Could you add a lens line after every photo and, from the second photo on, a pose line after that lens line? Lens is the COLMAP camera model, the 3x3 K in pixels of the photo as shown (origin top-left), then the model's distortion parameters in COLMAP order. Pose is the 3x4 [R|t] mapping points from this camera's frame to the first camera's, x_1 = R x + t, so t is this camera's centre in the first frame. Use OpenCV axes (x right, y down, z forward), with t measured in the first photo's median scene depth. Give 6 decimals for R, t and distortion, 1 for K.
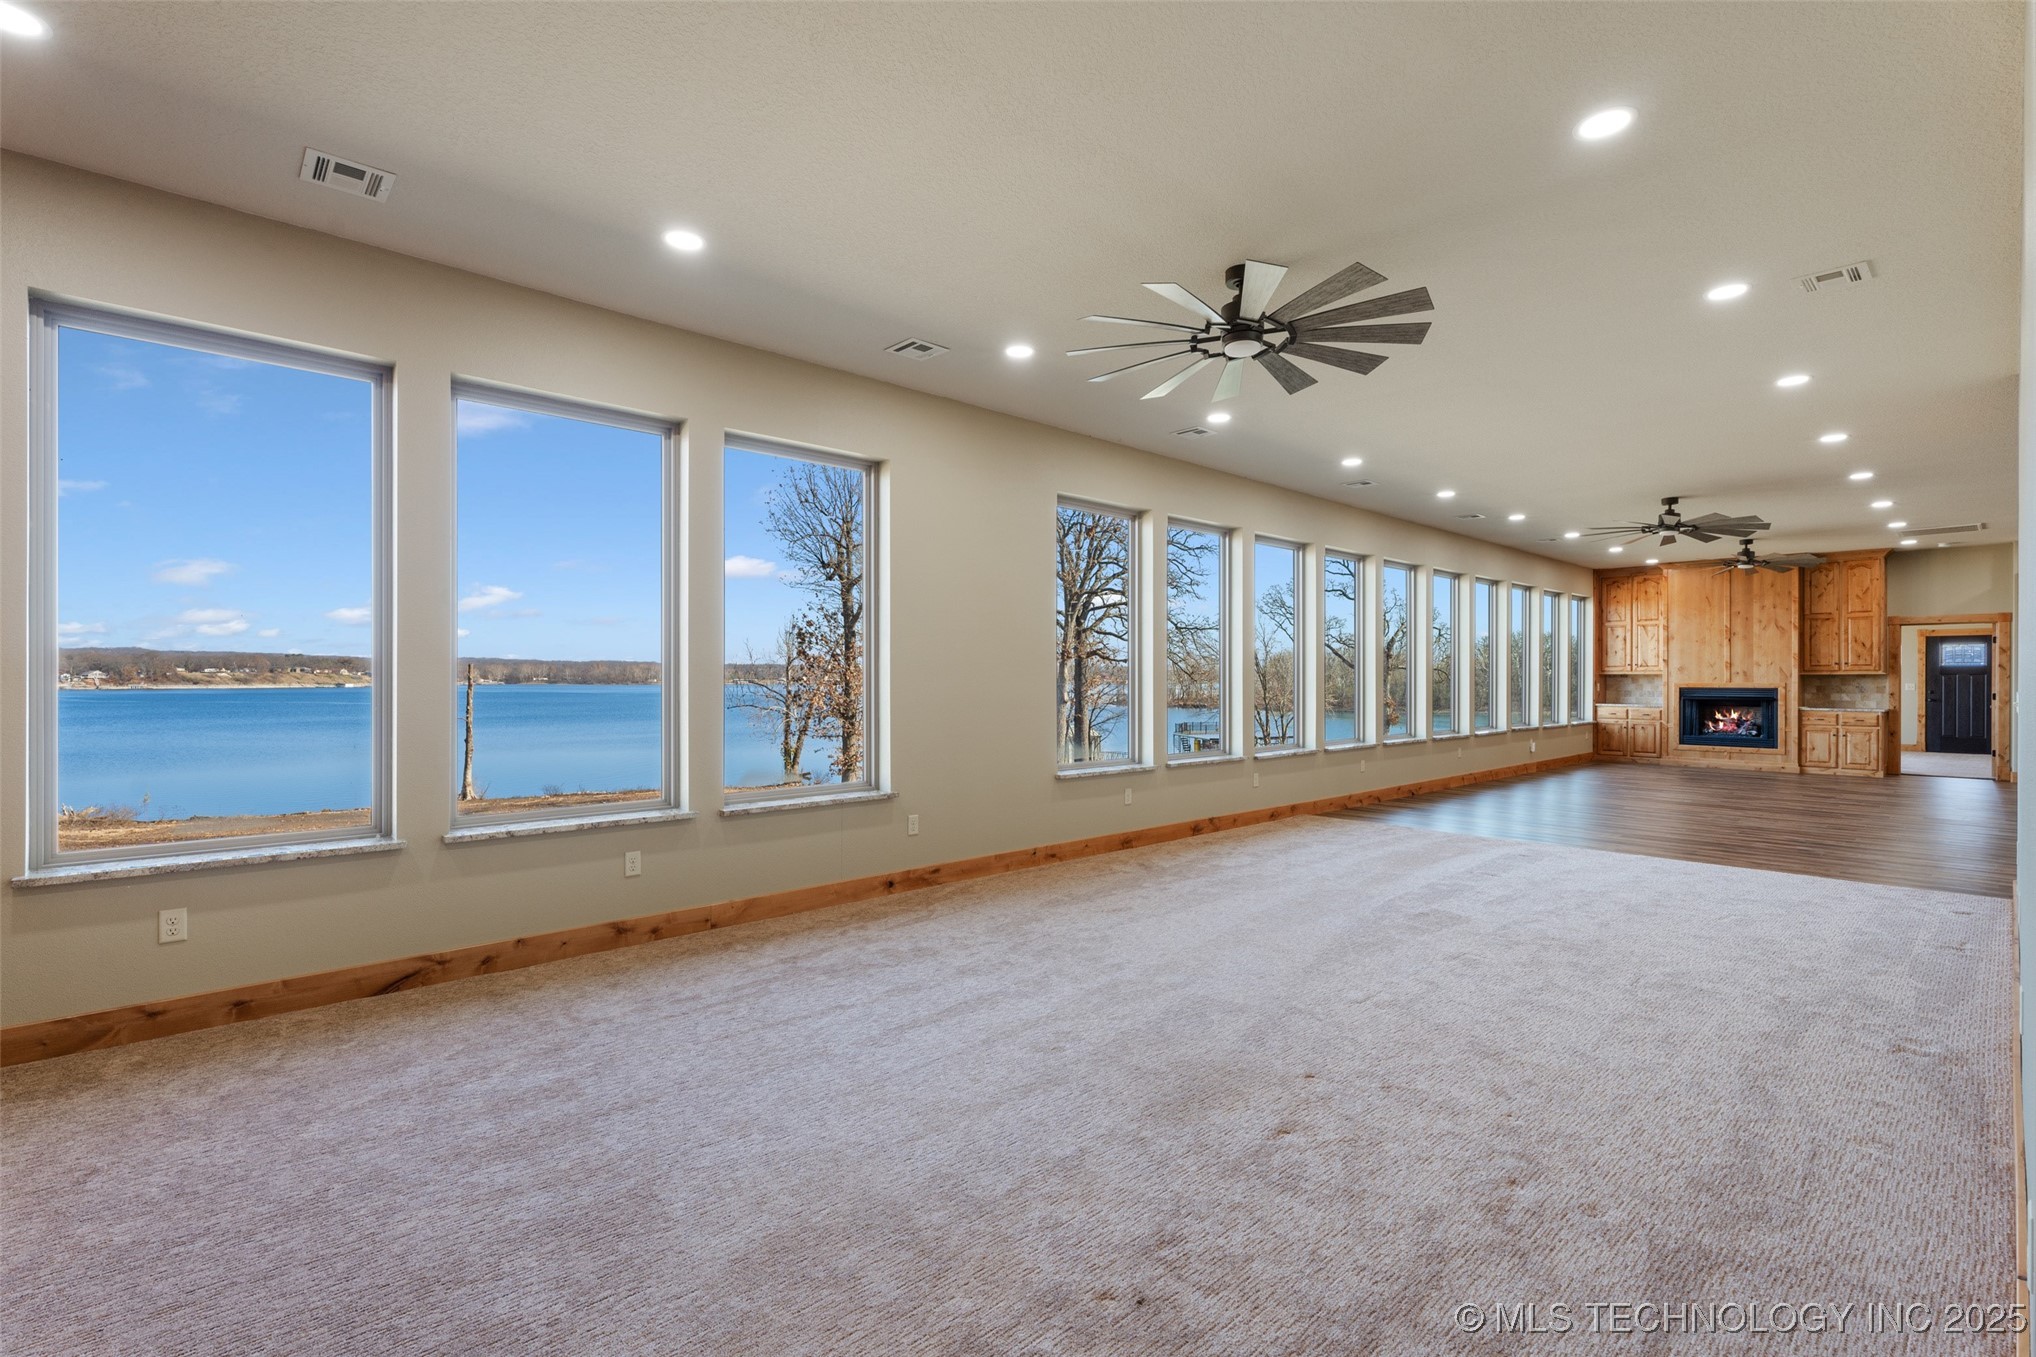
lens RADIAL K [[916.7, 0, 1015.8], [0, 916.7, 679.4], [0, 0, 1]] dist [0.008013, -0.003987]
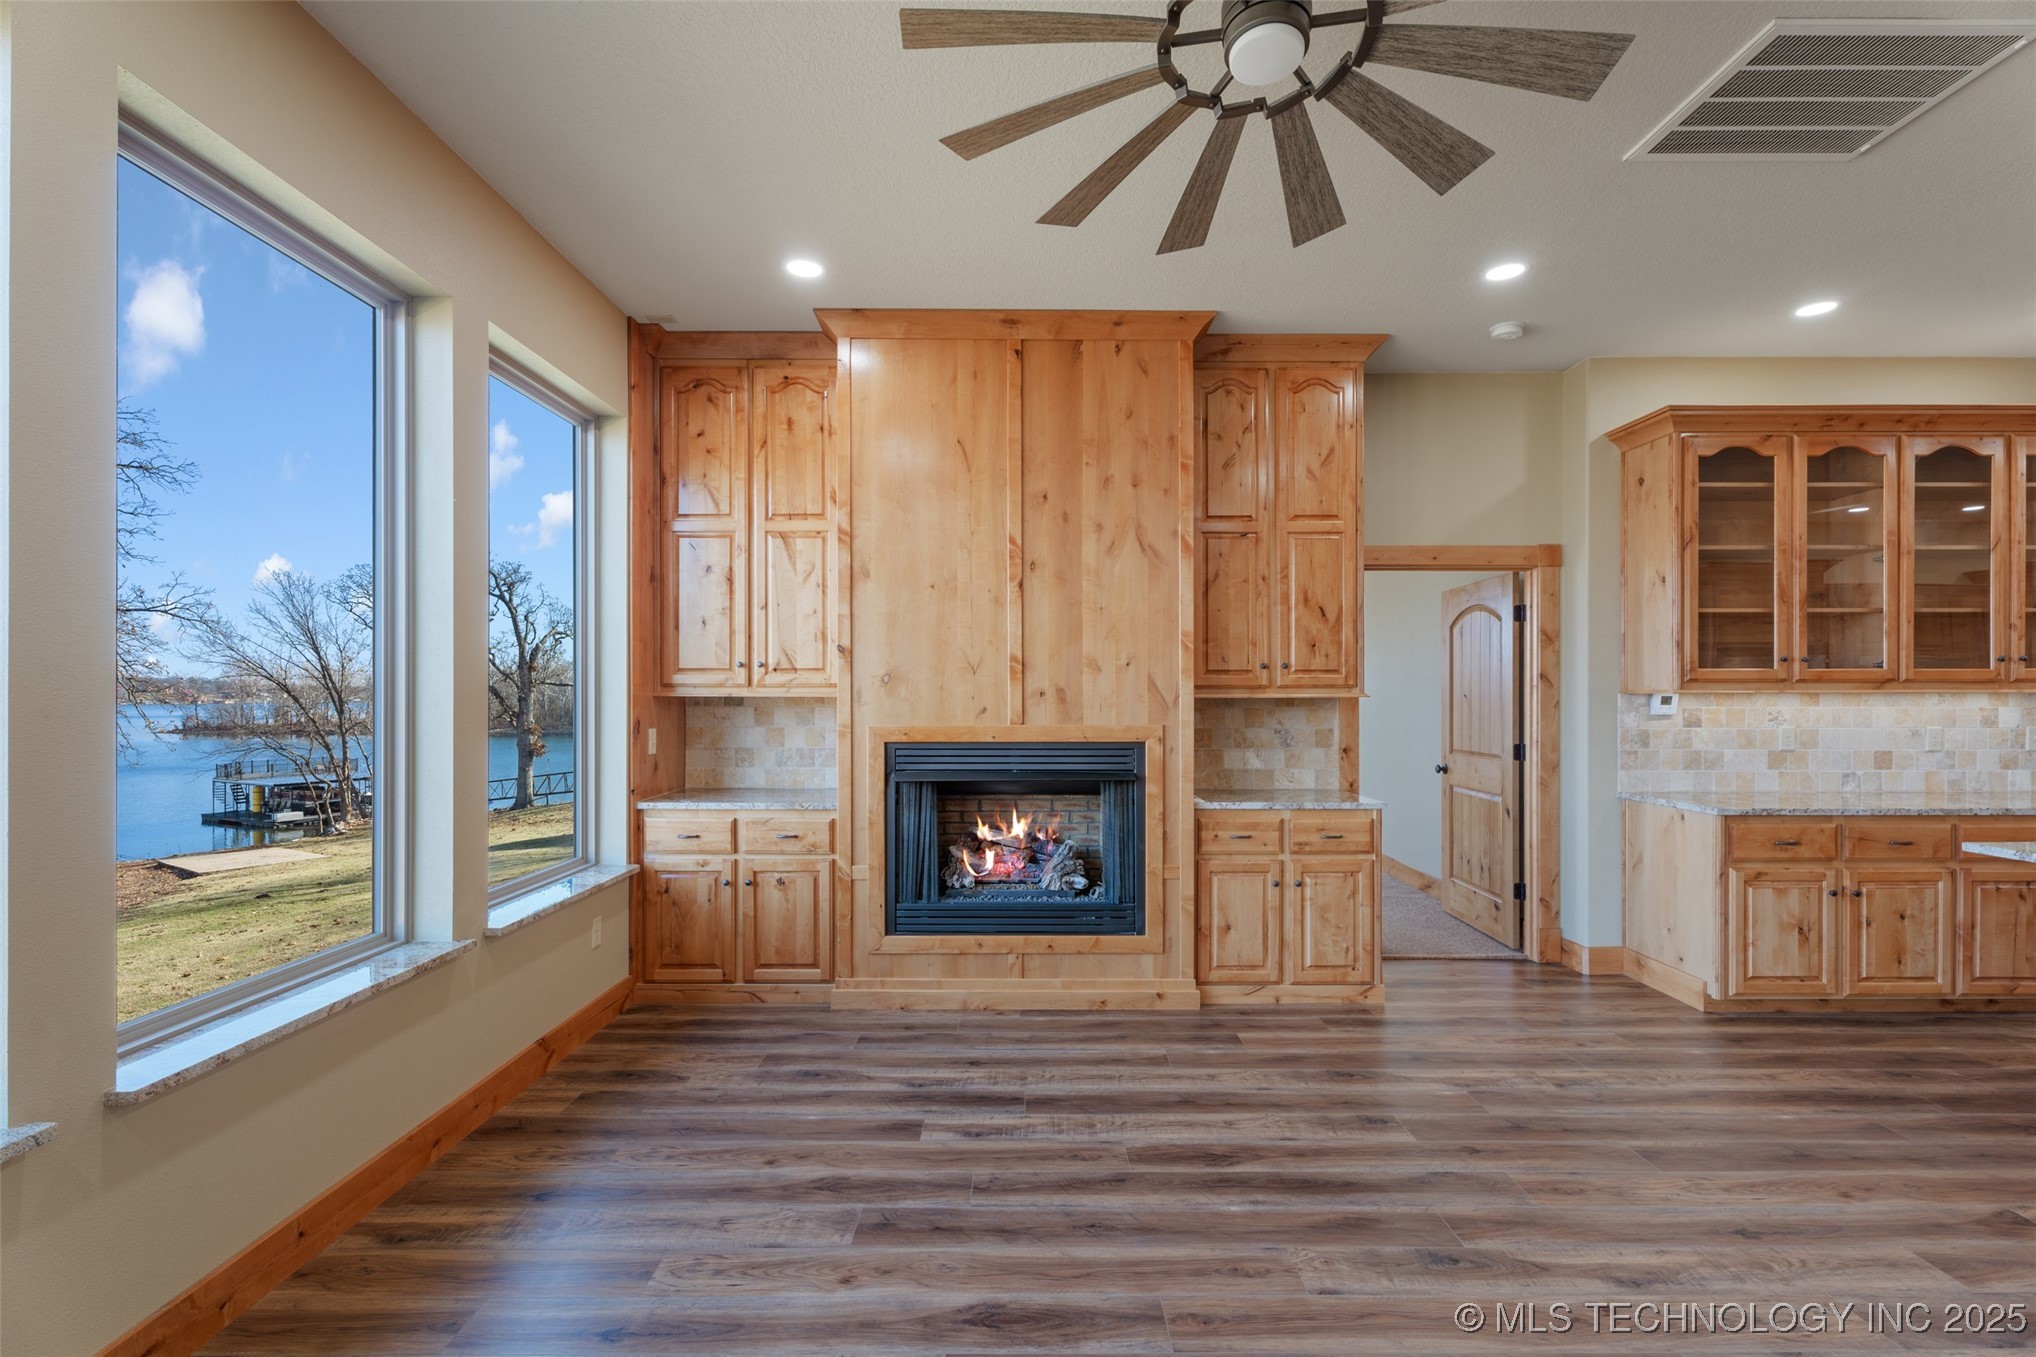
lens RADIAL K [[916.7, 0, 1029.8], [0, 916.7, 697.5], [0, 0, 1]] dist [0.008013, -0.003987]
pose [[0.671263, -0.003005, 0.741213, 0.538982], [0.002507, 0.999995, 0.001784, -0.006005], [-0.741215, 0.000661, 0.671267, 0.773994]]
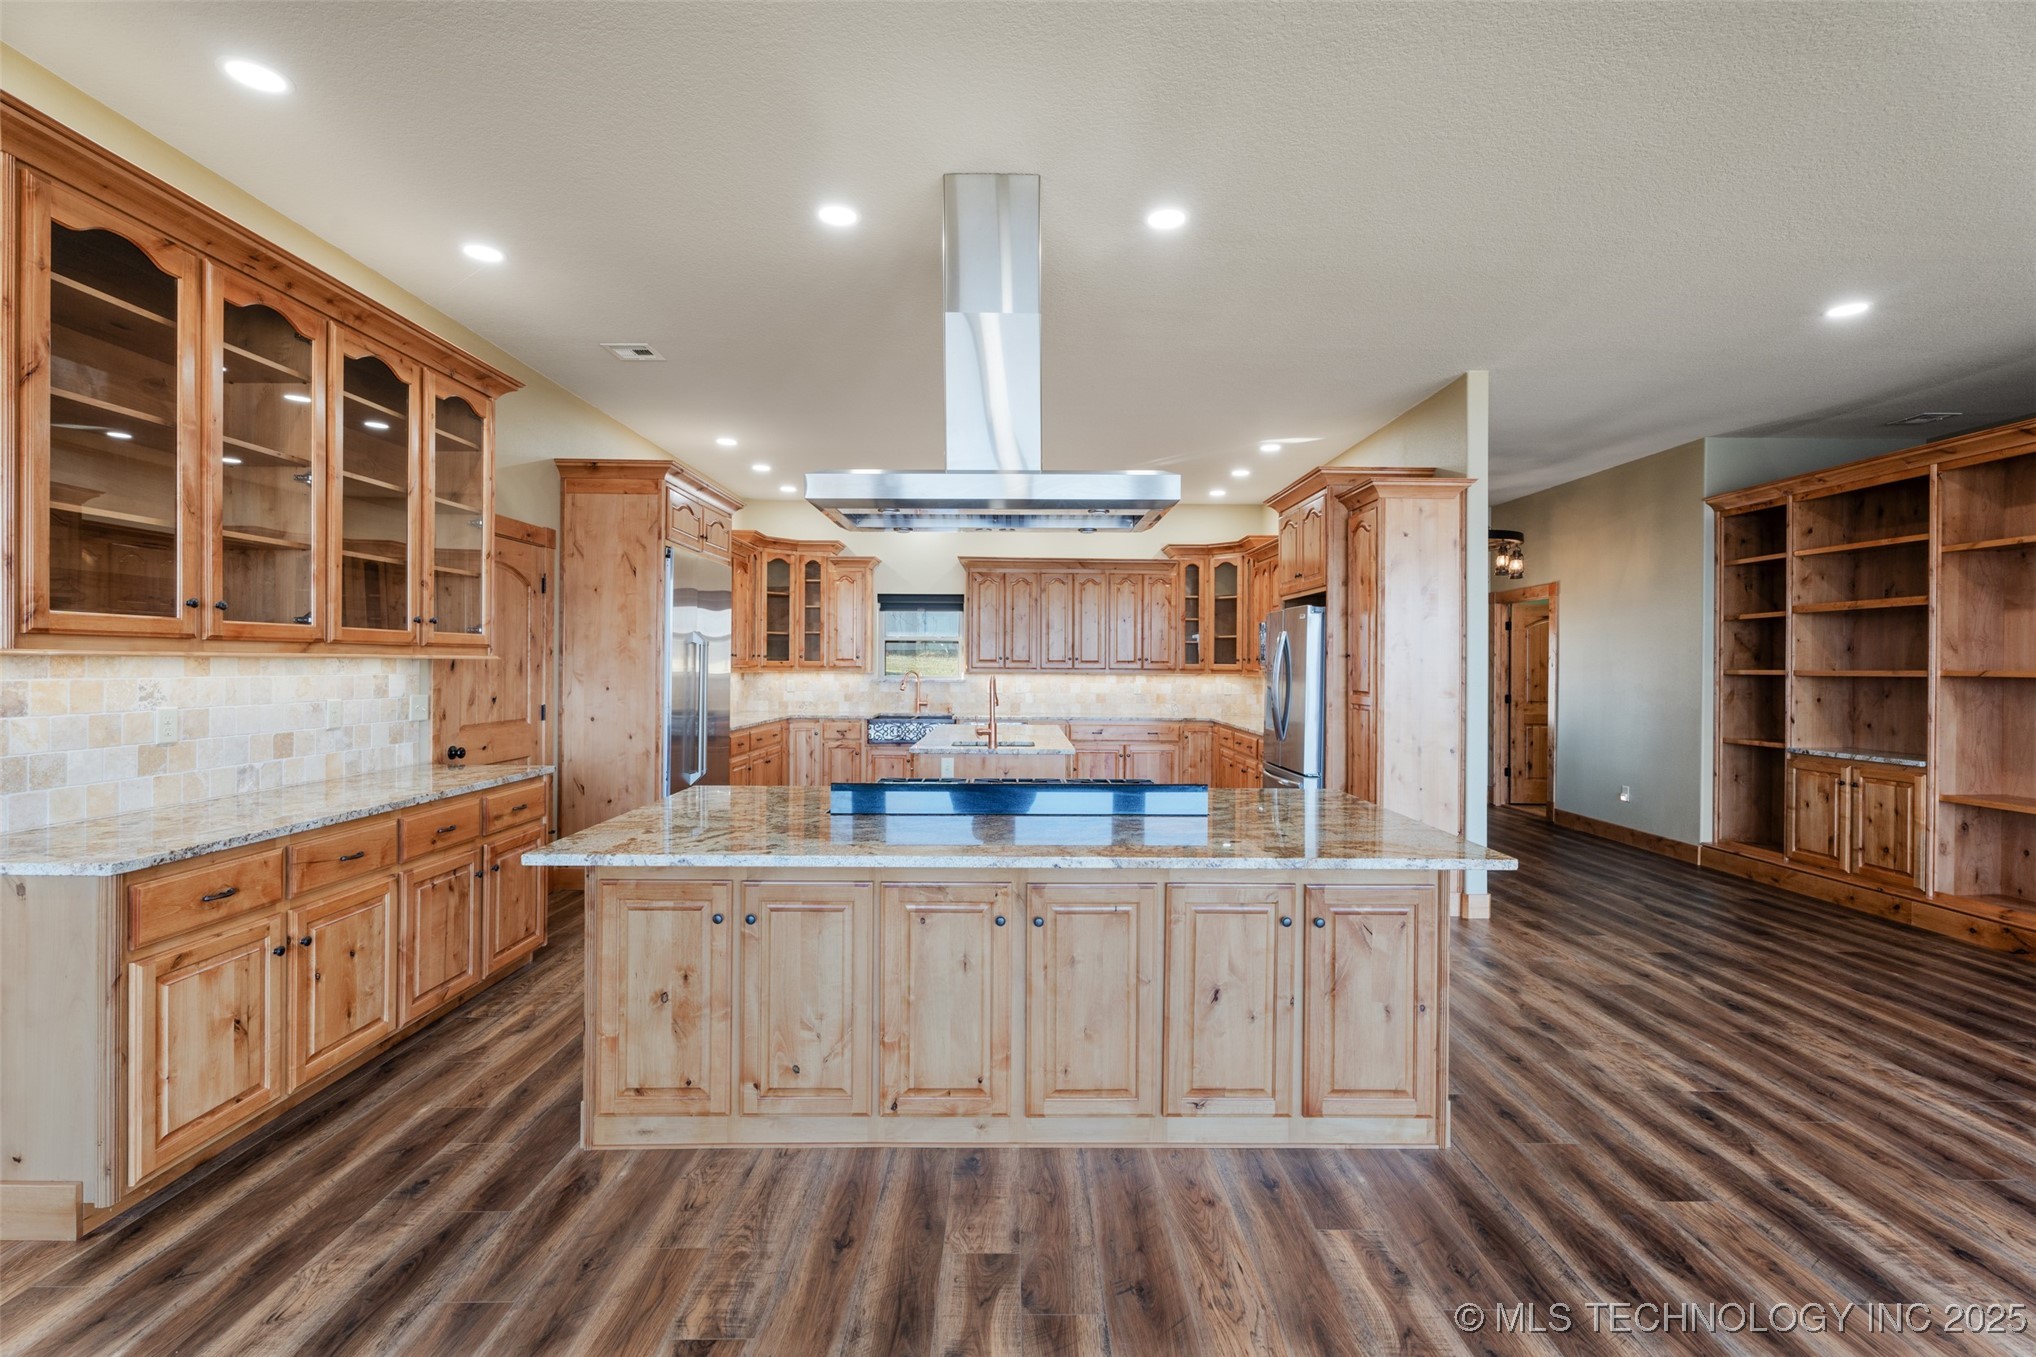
lens RADIAL K [[916.7, 0, 1020.4], [0, 916.7, 666.2], [0, 0, 1]] dist [0.008013, -0.003987]
pose [[-0.739374, -0.006491, 0.673264, 0.671244], [-0.005043, 0.999979, 0.004102, -0.005917], [-0.673276, -0.000363, -0.739391, 0.819223]]
